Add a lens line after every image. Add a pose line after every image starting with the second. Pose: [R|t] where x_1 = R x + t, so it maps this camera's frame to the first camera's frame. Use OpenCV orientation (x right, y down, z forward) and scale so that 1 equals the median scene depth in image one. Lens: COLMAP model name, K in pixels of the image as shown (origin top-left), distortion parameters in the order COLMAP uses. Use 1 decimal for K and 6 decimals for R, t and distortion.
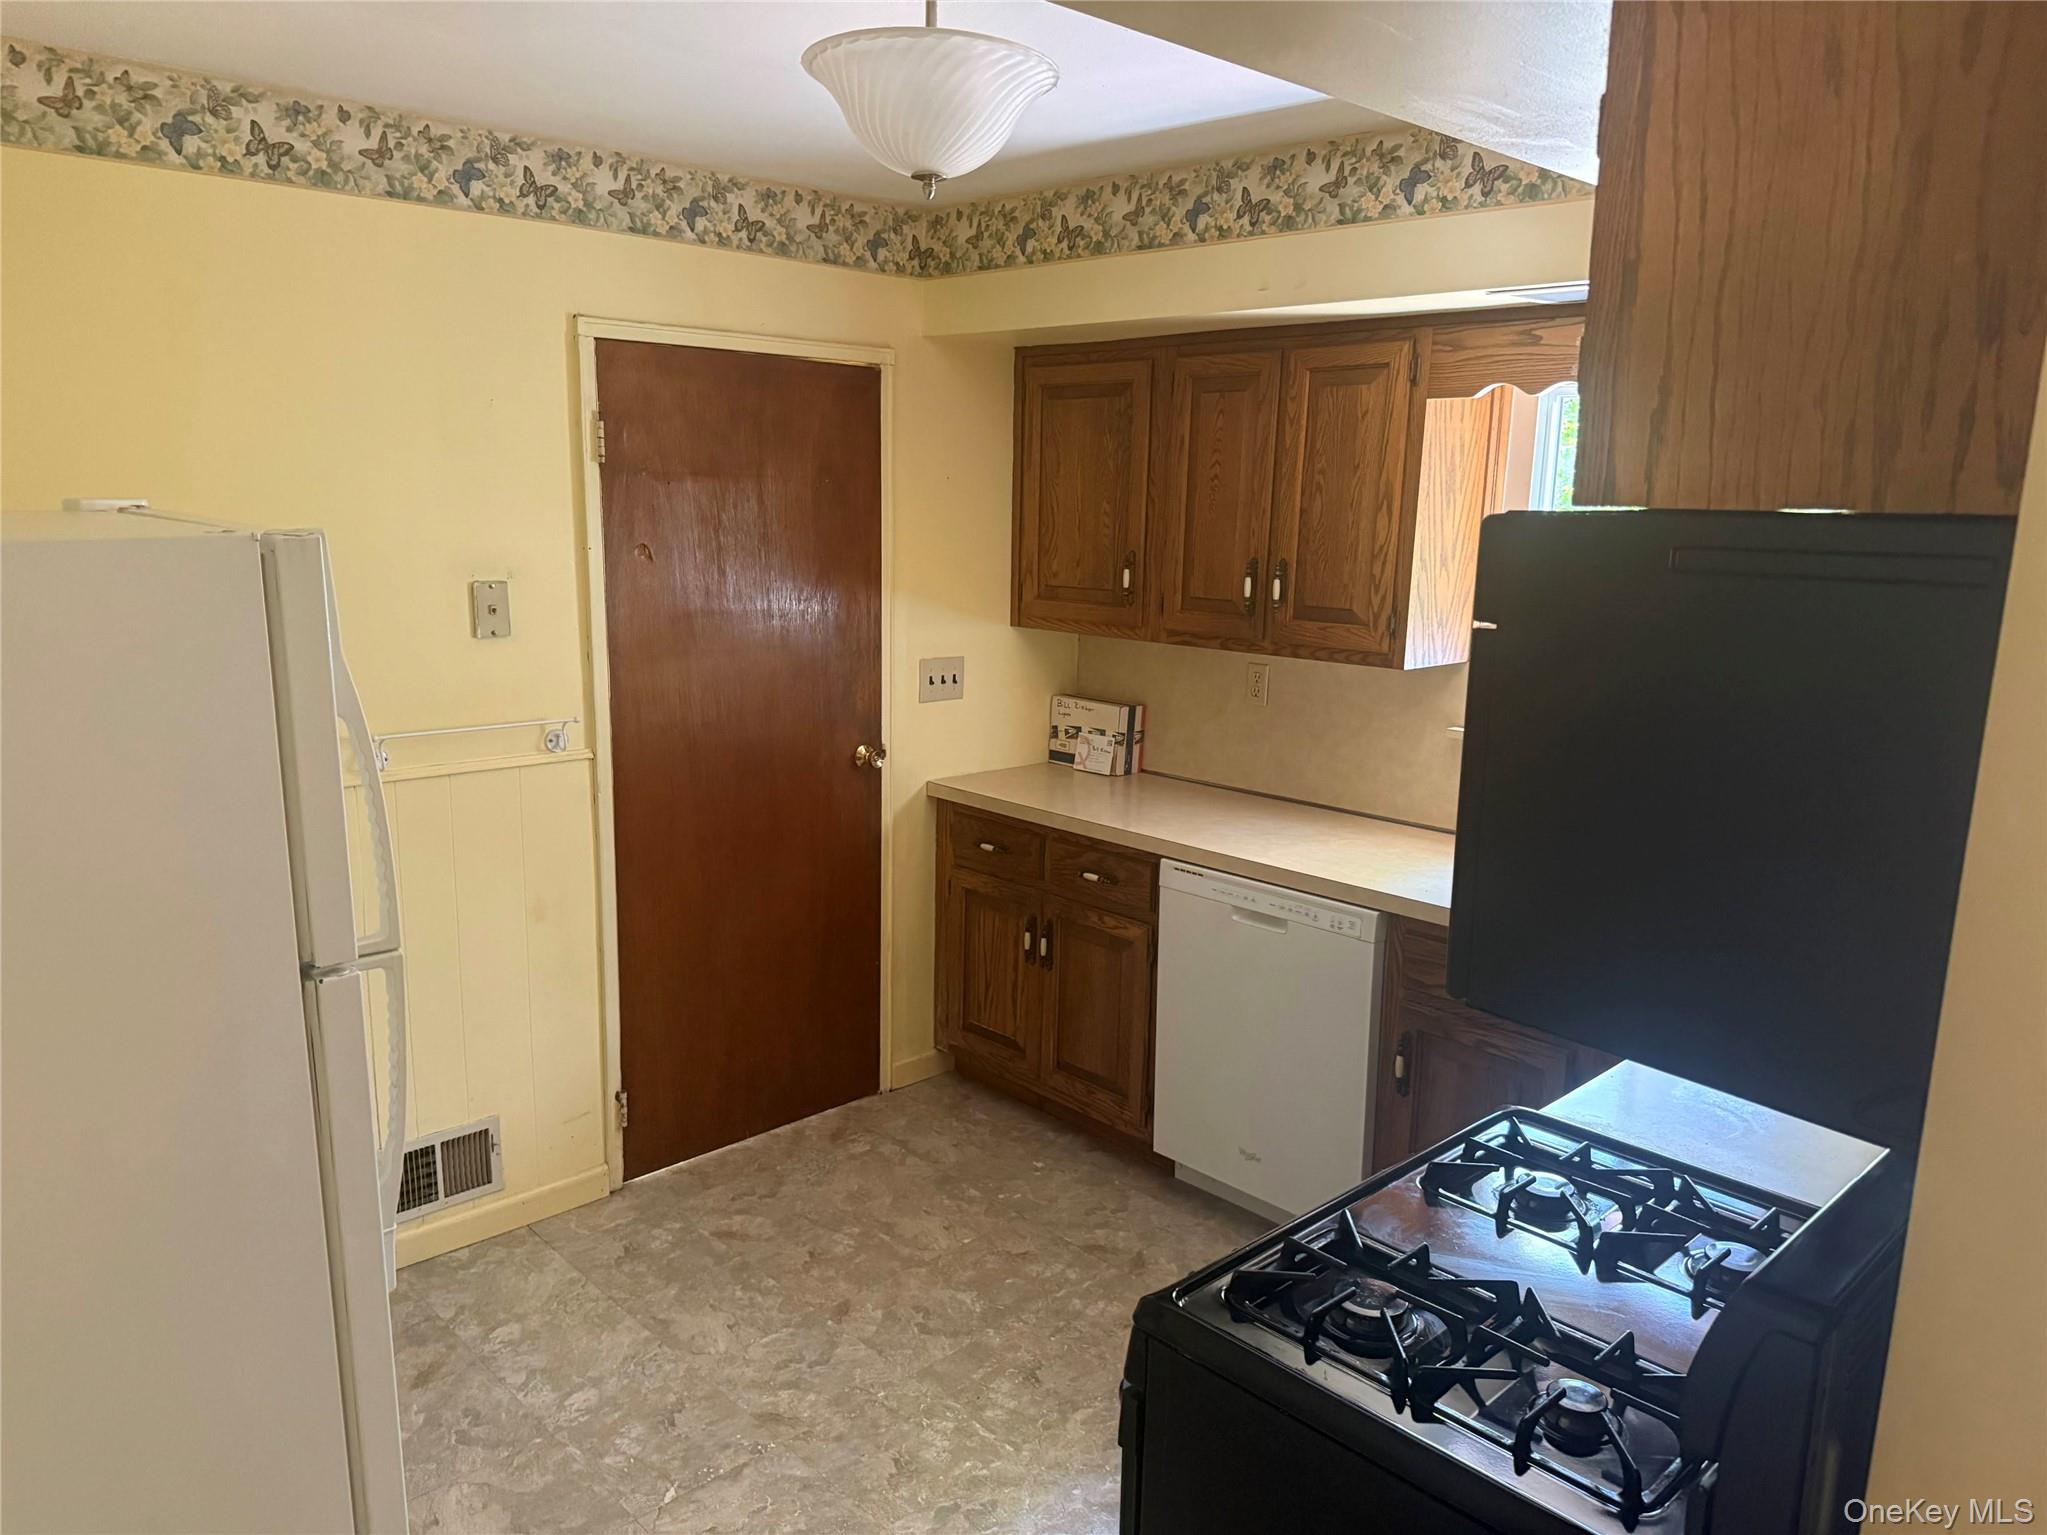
lens RADIAL K [[1458.3, 0, 1031.2], [0, 1458.3, 774.2], [0, 0, 1]] dist [-0.047274, -0.005476]
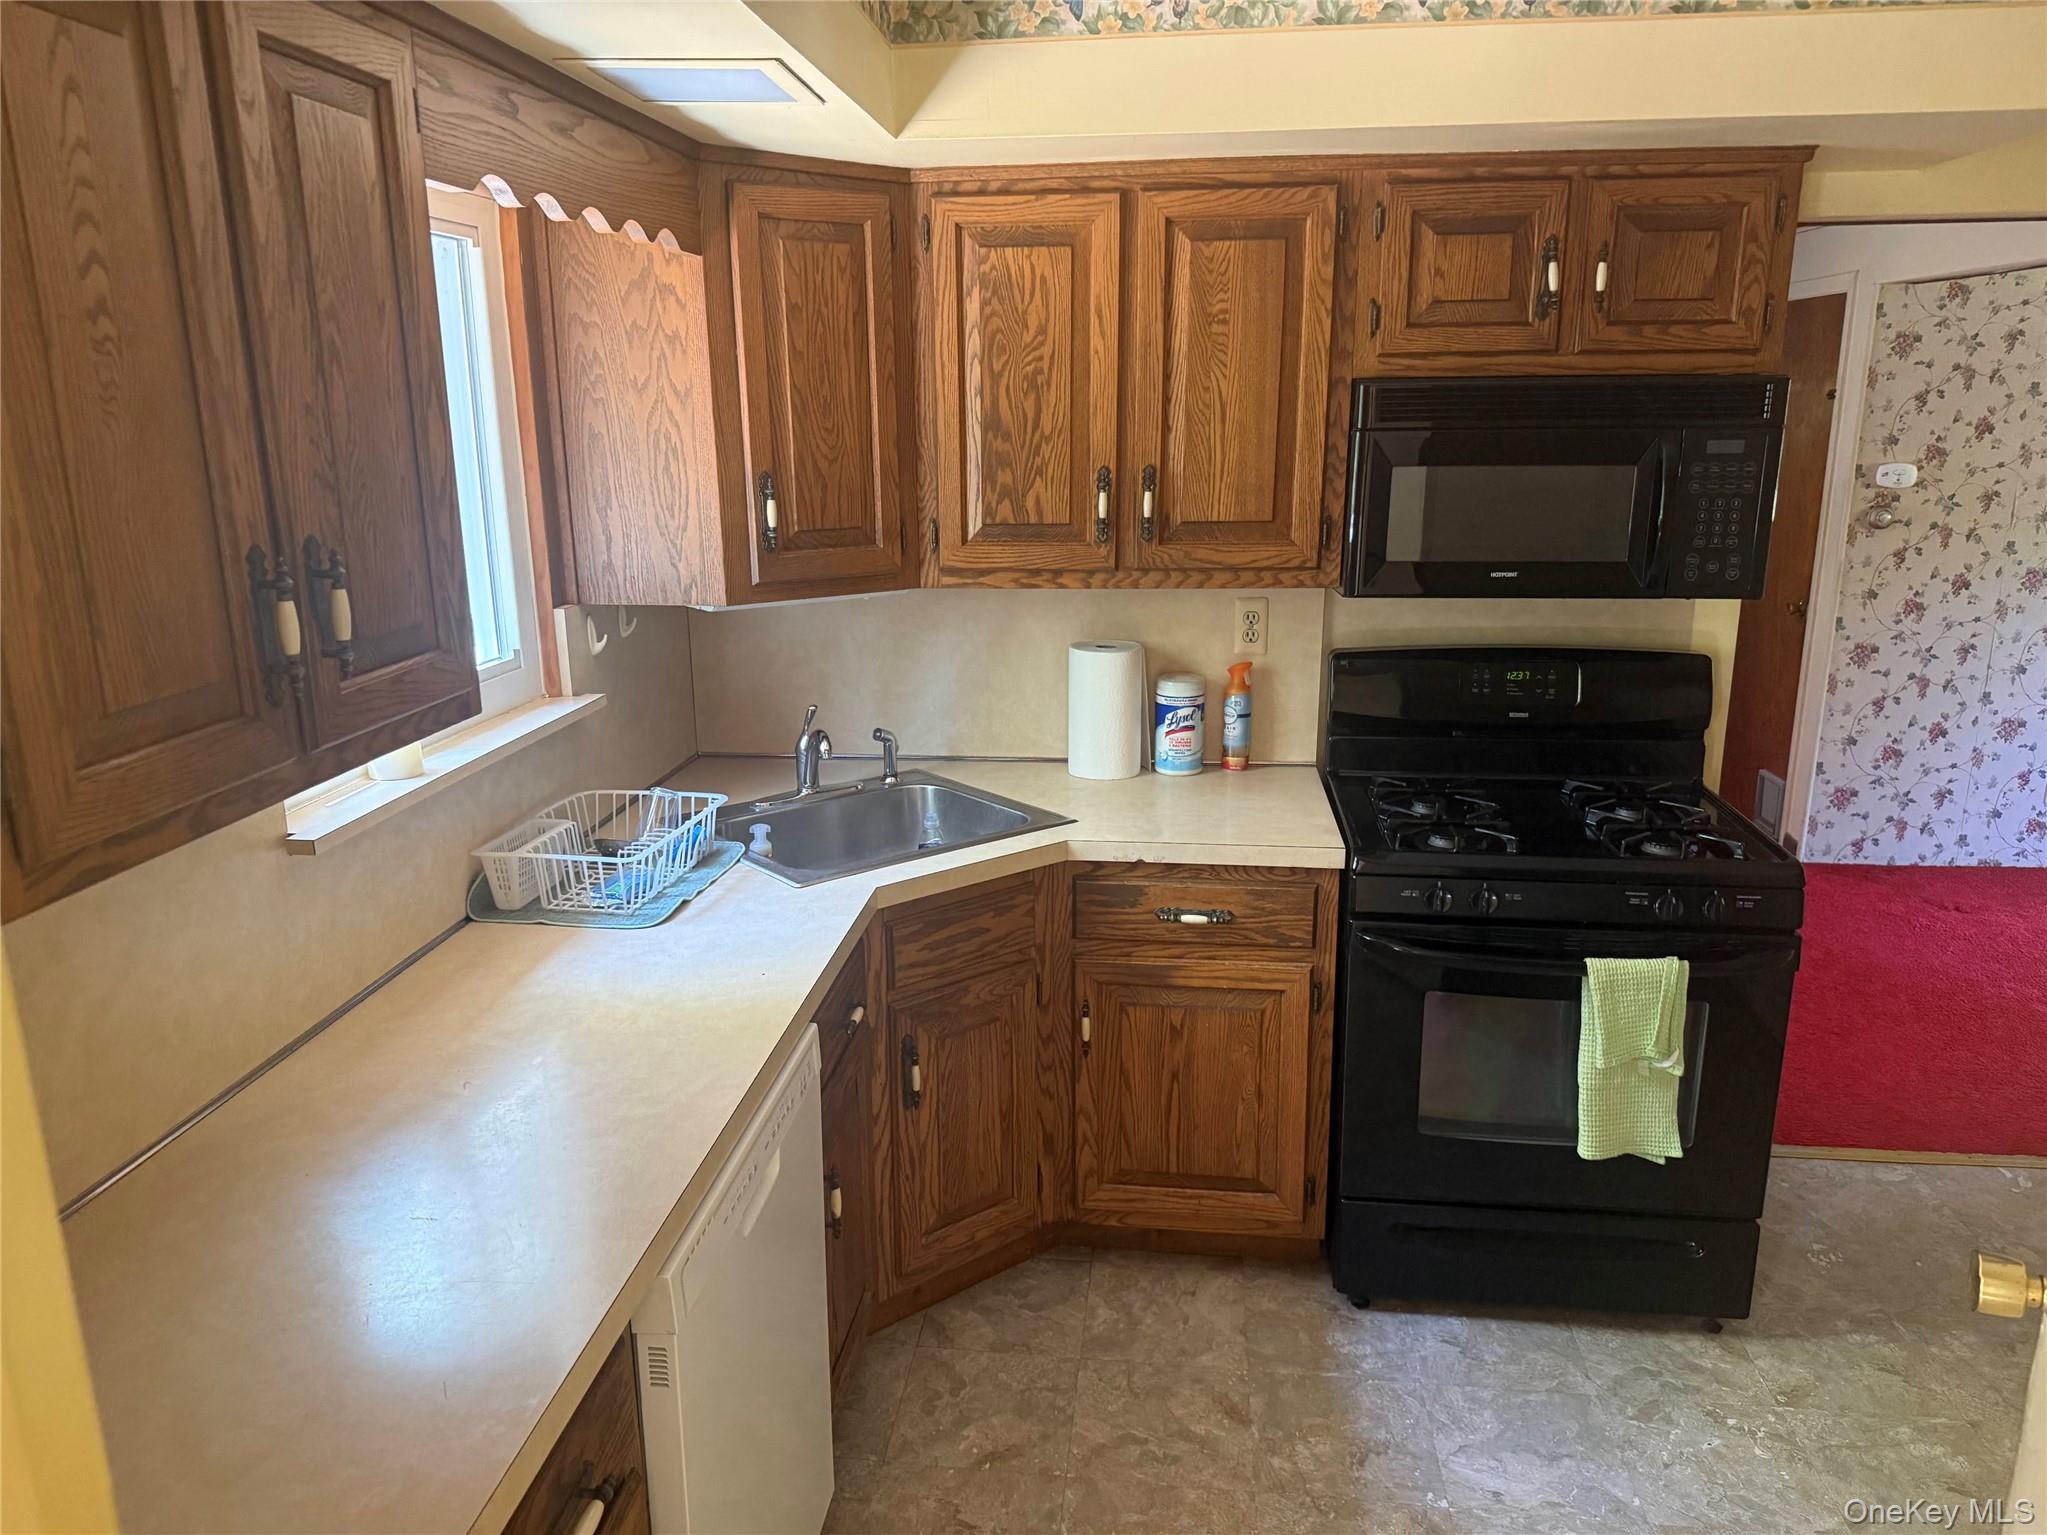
lens RADIAL K [[1458.3, 0, 1017.9], [0, 1458.3, 759.6], [0, 0, 1]] dist [-0.047274, -0.005476]
pose [[0.775076, -0.199552, 0.599530, -0.352752], [0.159054, 0.979885, 0.120527, -0.086212], [-0.611522, 0.001940, 0.791225, 0.377753]]
